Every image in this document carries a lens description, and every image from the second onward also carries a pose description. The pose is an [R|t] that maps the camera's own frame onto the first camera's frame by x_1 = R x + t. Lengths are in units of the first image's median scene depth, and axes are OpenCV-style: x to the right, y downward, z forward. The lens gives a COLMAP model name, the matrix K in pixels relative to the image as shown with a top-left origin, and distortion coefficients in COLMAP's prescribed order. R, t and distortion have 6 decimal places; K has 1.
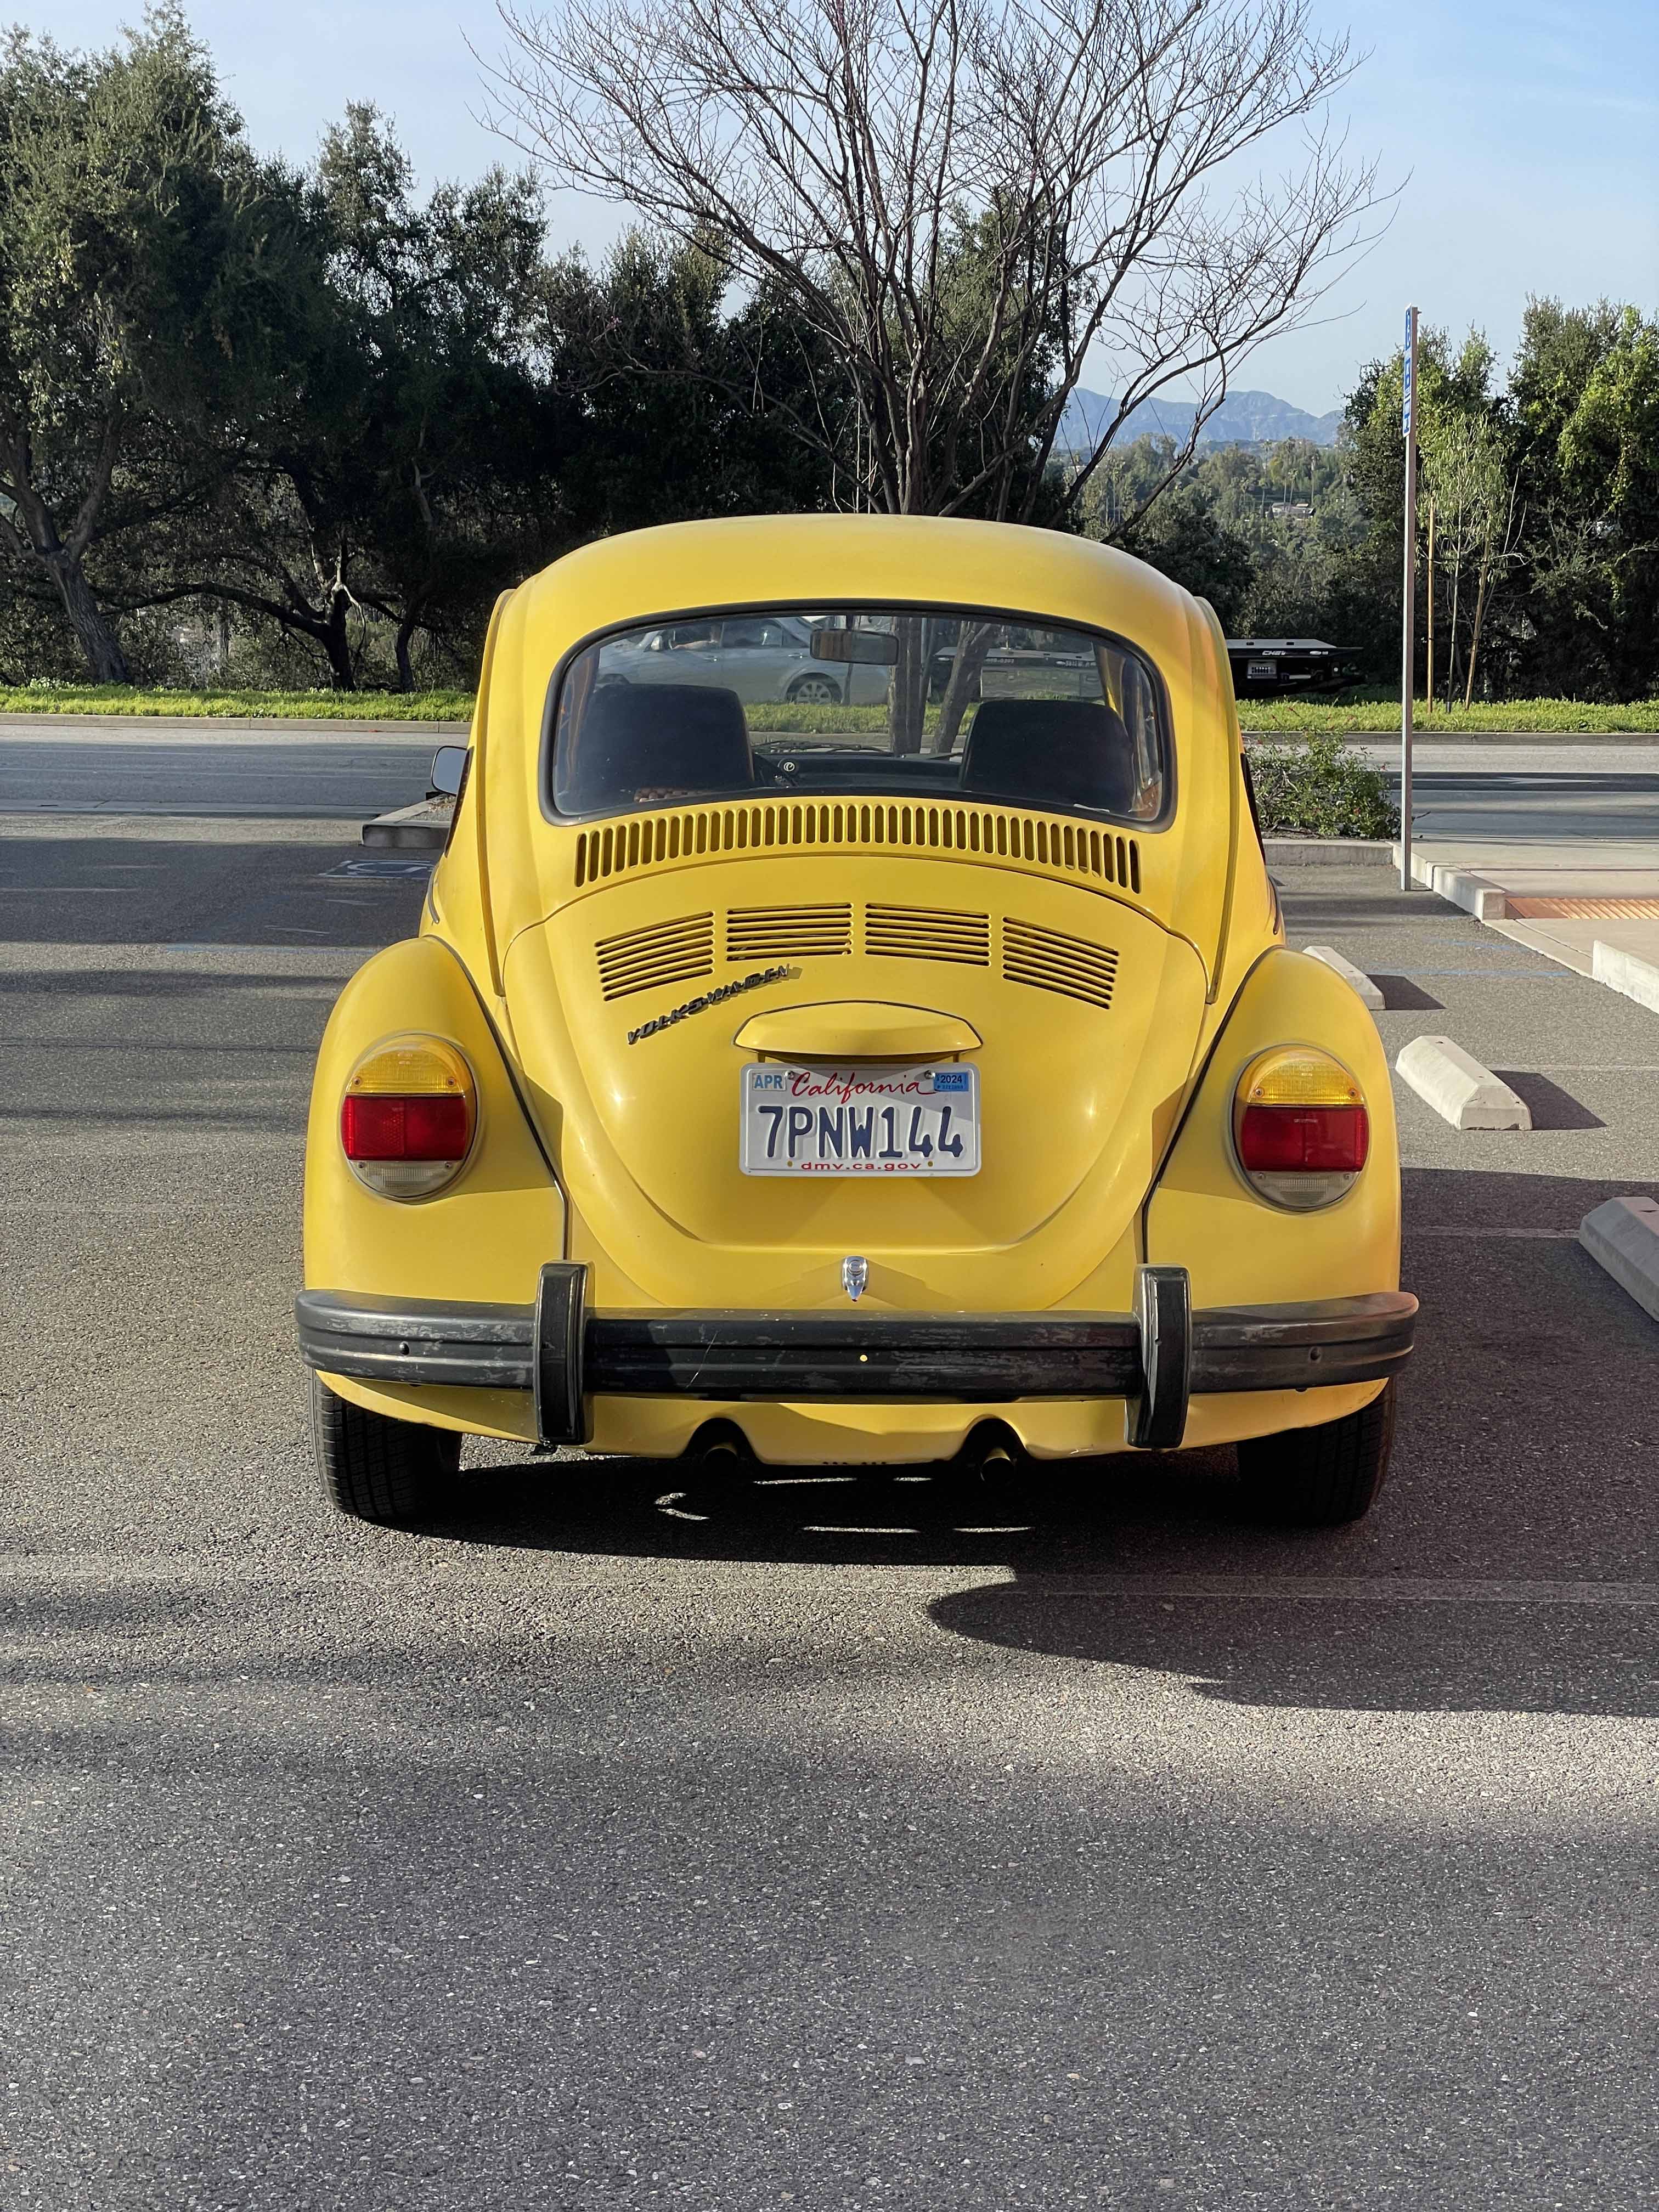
lens RADIAL K [[3276.7, 0, 866.9], [0, 3276.7, 1109.3], [0, 0, 1]] dist [0.214383, -0.547484]
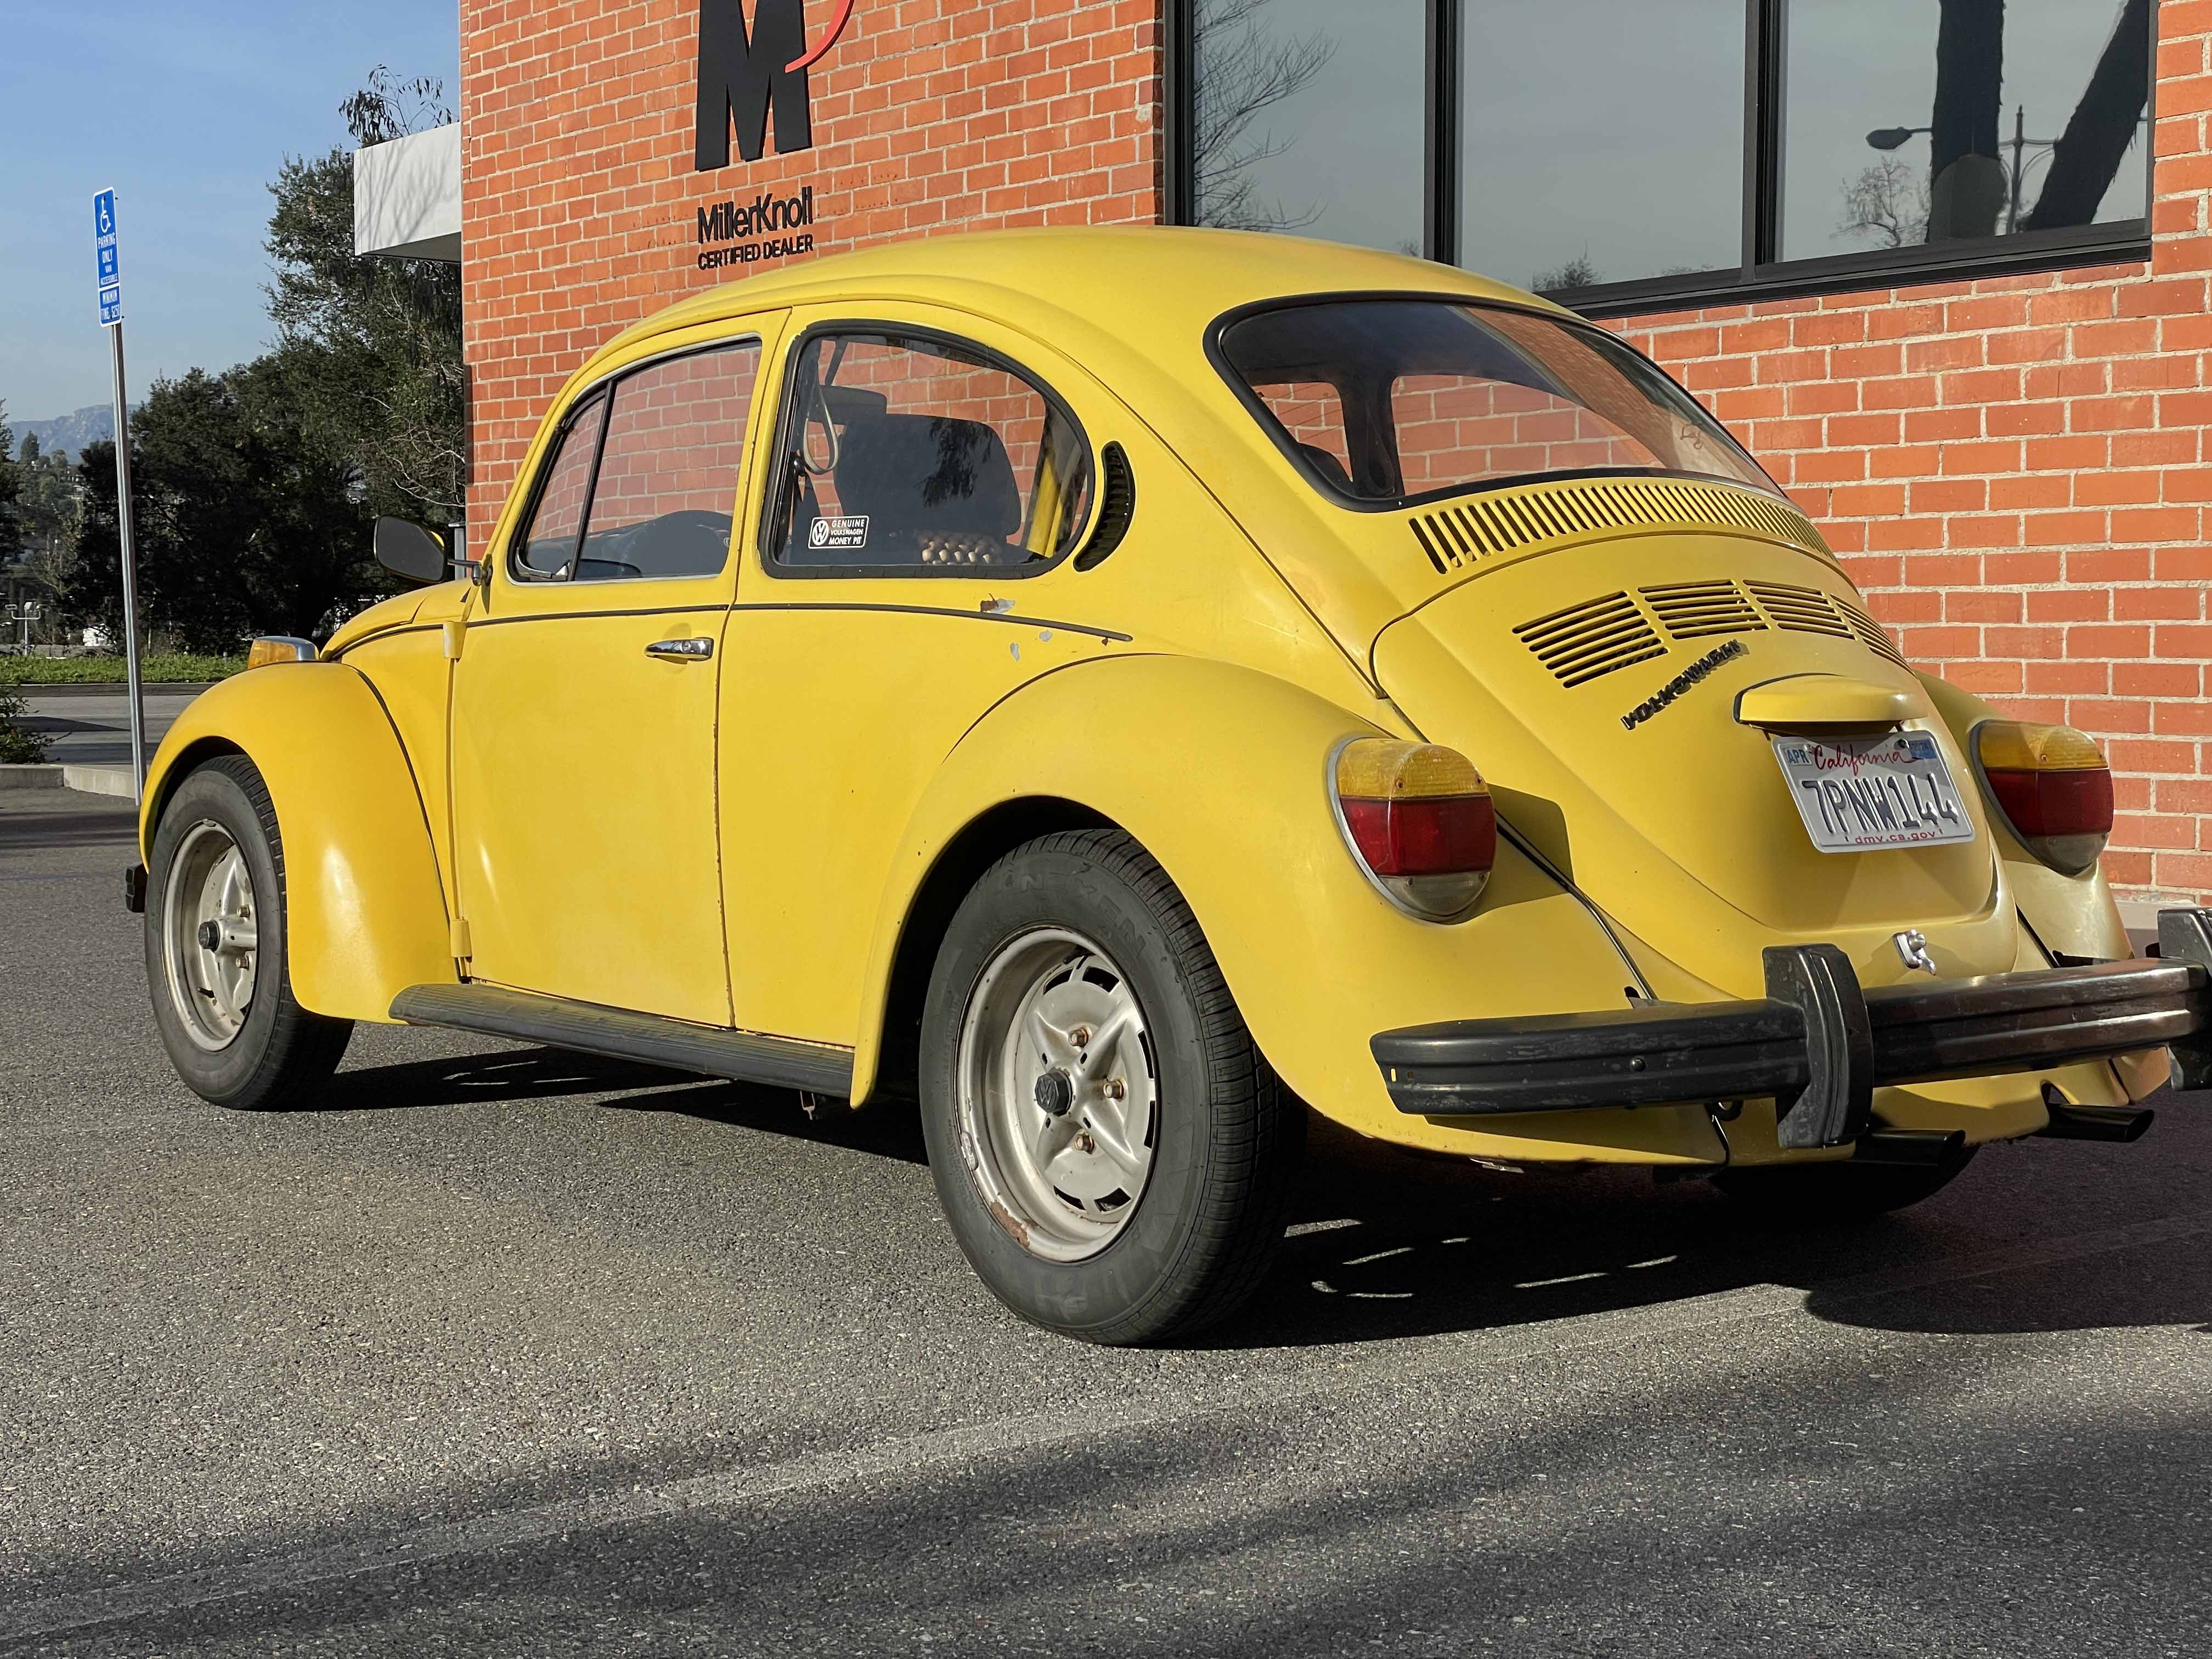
lens RADIAL K [[3278.0, 0, 1106.0], [0, 3278.0, 829.5], [0, 0, 1]] dist [0.235595, -0.661492]
pose [[0.795704, -0.052681, 0.603390, -0.704676], [0.099228, 0.994089, -0.044062, 0.031945], [-0.597502, 0.094933, 0.796228, 0.342970]]
